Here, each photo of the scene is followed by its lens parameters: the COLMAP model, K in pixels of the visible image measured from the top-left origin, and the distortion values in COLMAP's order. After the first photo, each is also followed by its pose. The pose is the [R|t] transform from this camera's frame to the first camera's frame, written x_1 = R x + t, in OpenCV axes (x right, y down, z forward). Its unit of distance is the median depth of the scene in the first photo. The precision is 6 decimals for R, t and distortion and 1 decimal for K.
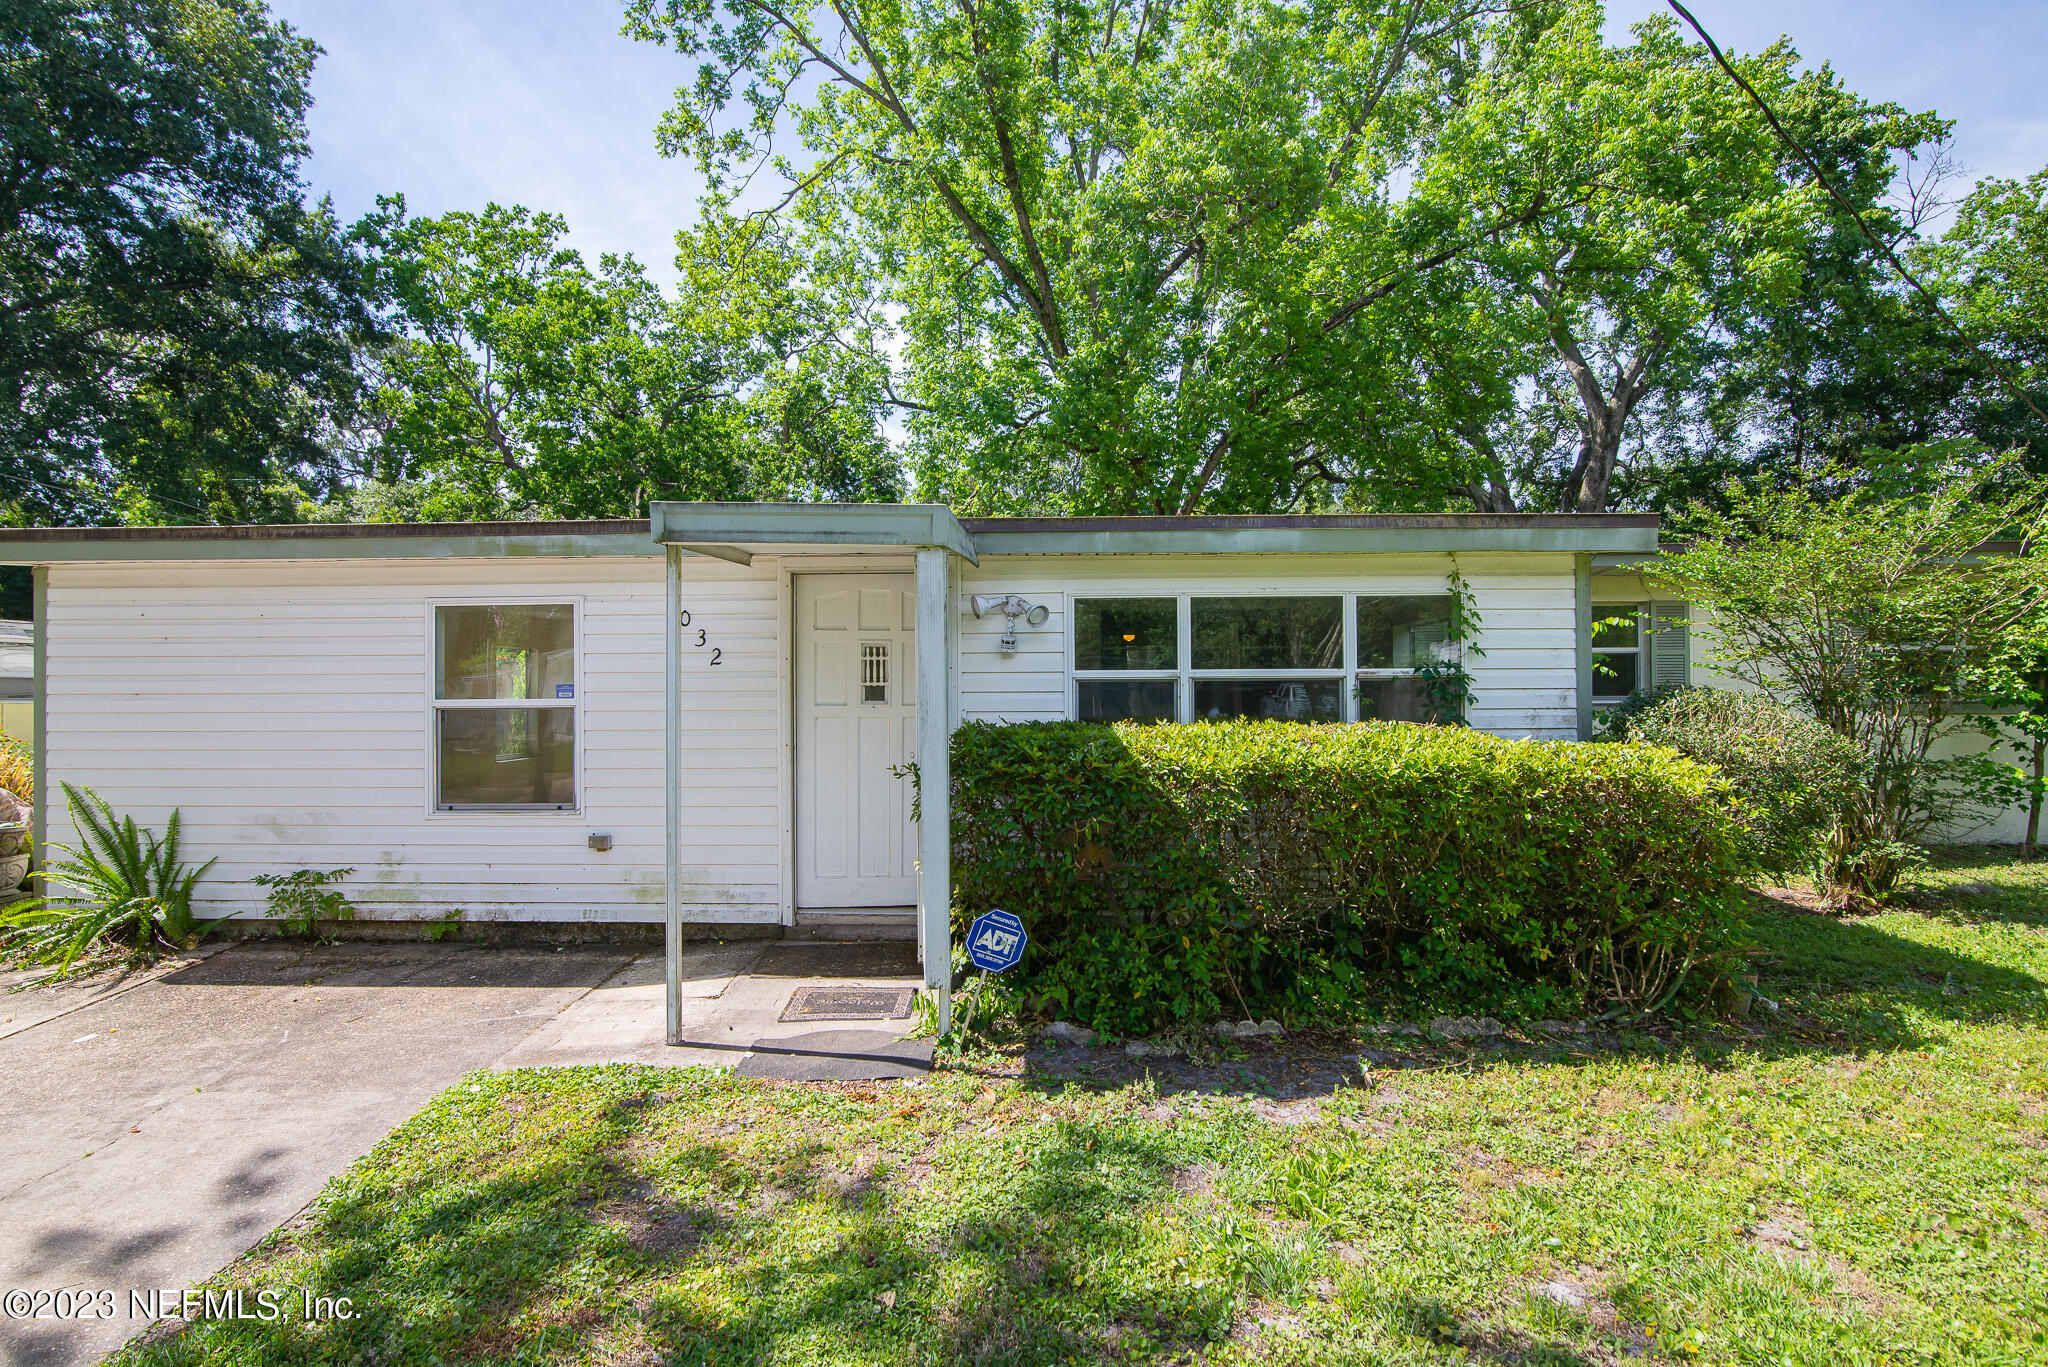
lens RADIAL K [[1089.0, 0, 1024.1], [0, 1089.0, 683.2], [0, 0, 1]] dist [-0.002657, 0.002843]
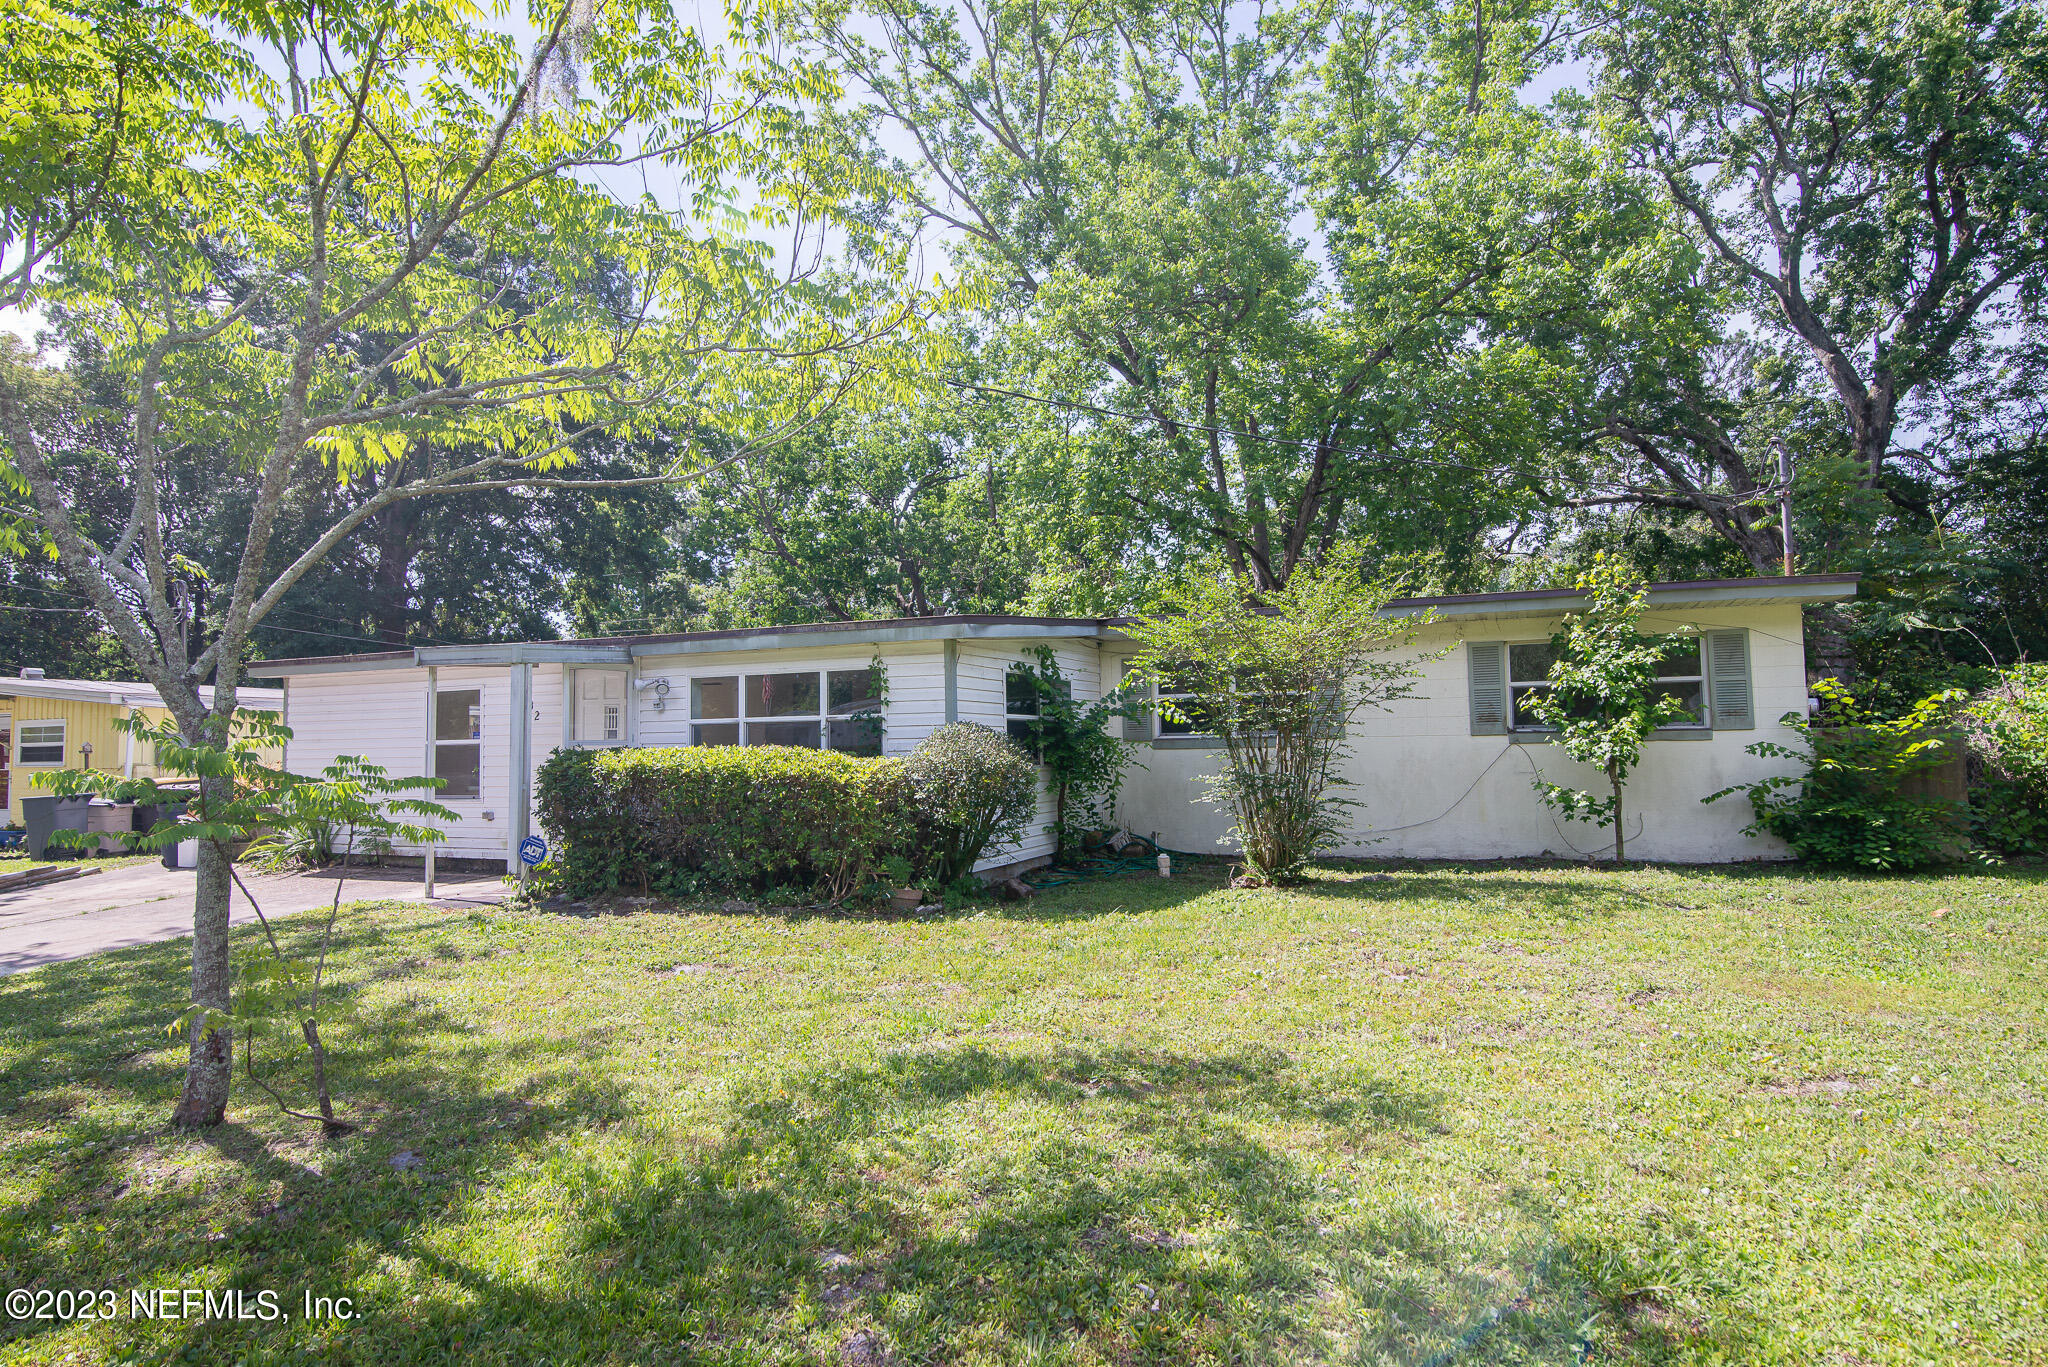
lens RADIAL K [[1200.9, 0, 1022.6], [0, 1200.9, 683.0], [0, 0, 1]] dist [-0.004495, -0.001210]
pose [[0.928107, -0.030649, -0.371049, 0.378867], [0.014806, 0.998856, -0.045473, 0.007608], [0.372019, 0.036710, 0.927499, -0.177062]]
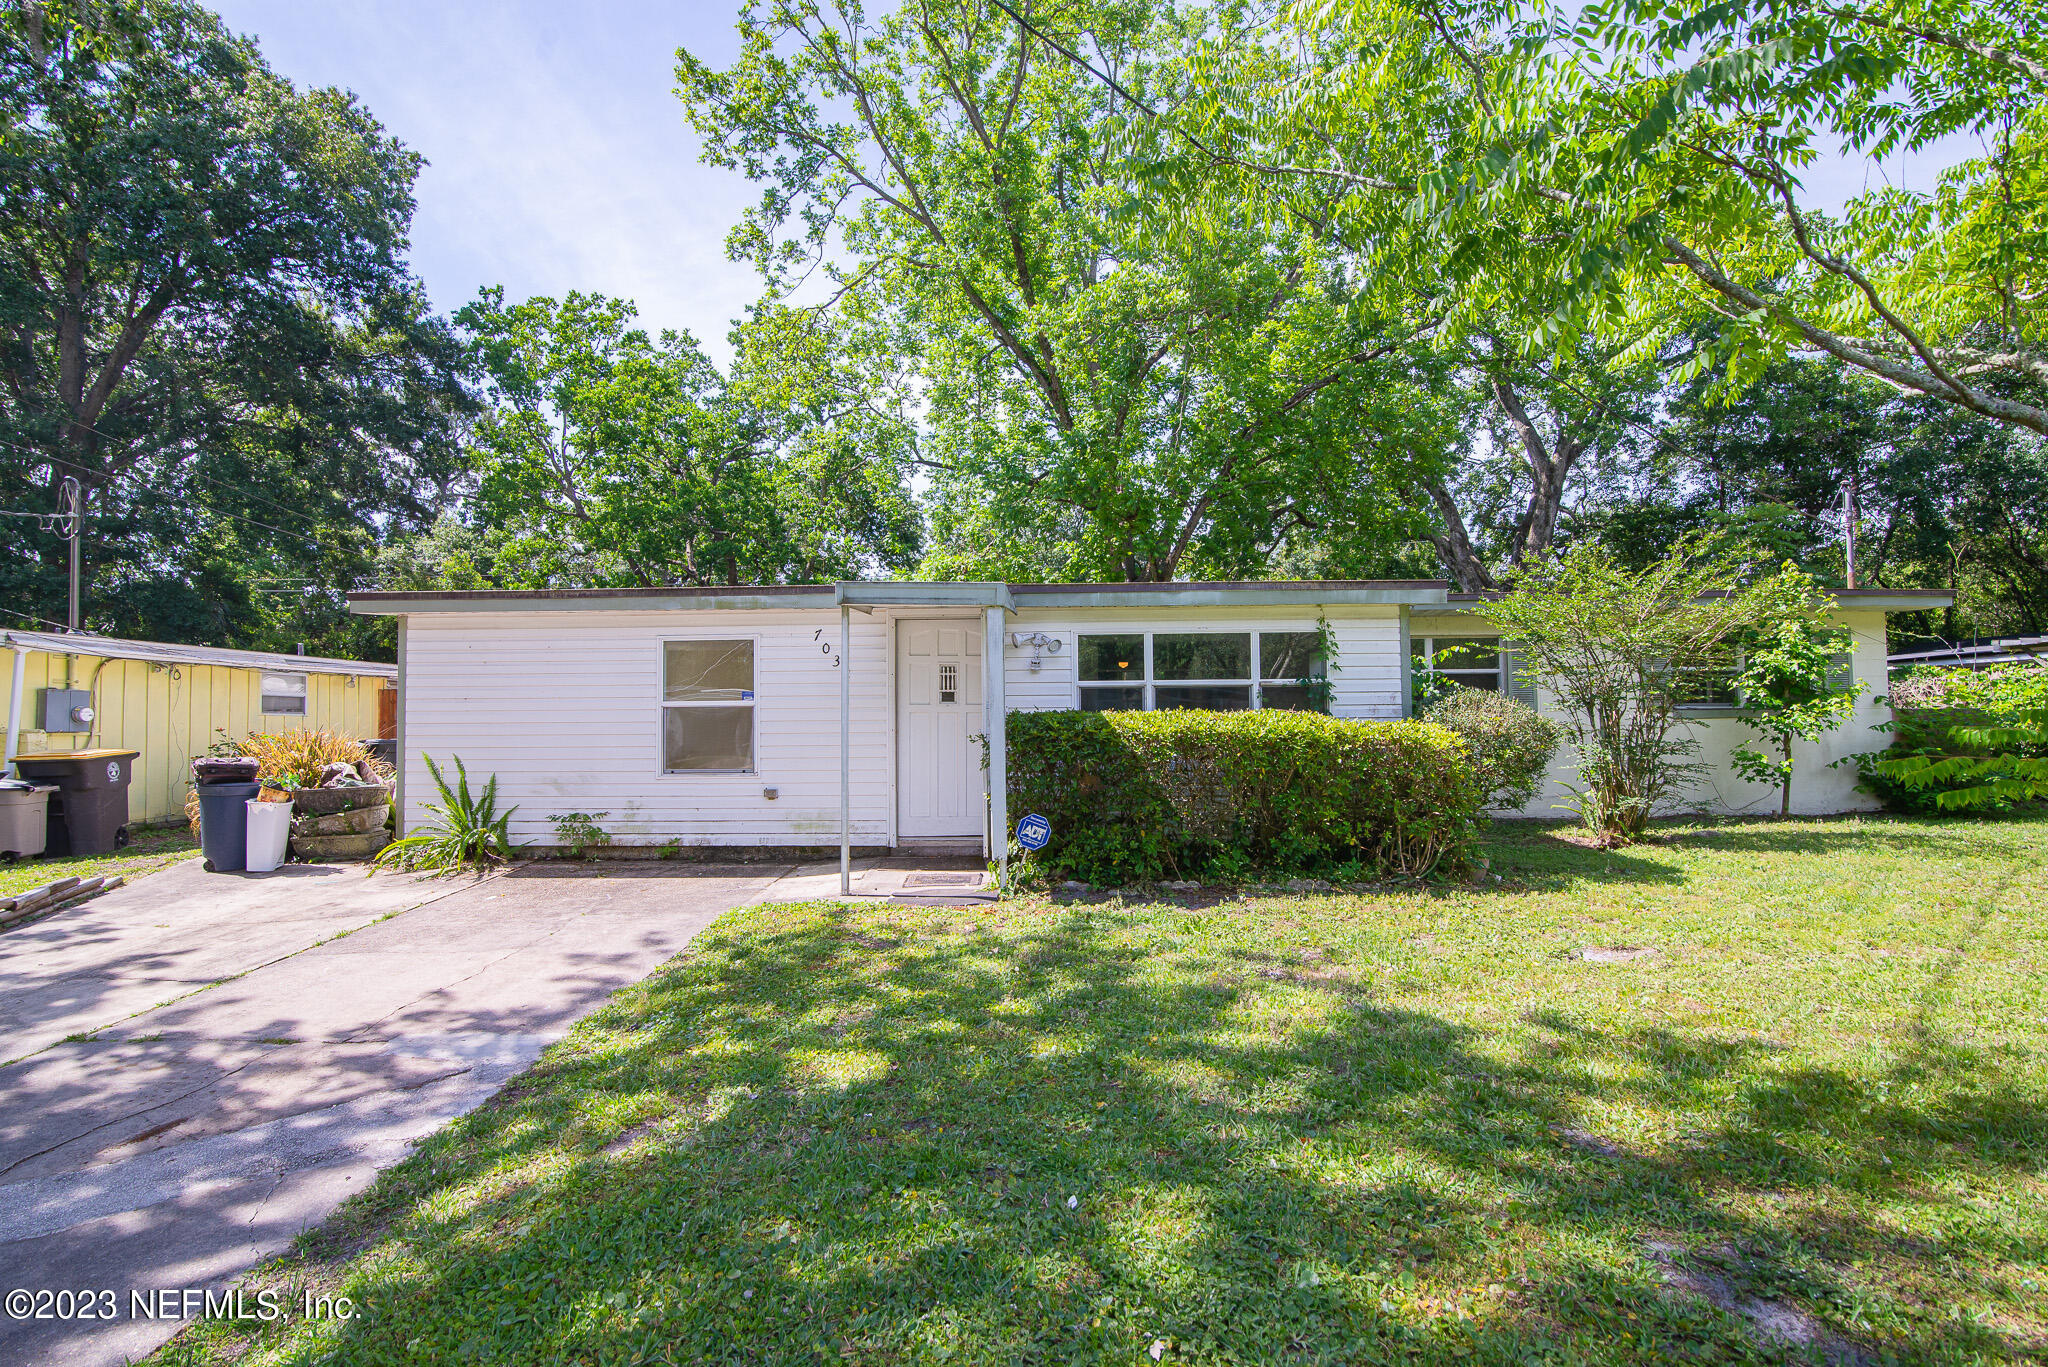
lens RADIAL K [[1064.5, 0, 1024.4], [0, 1064.5, 688.6], [0, 0, 1]] dist [0.004166, -0.000512]
pose [[0.999982, -0.002843, -0.005192, -0.006914], [0.002717, 0.999709, -0.023975, 0.010721], [0.005258, 0.023960, 0.999699, -0.156989]]
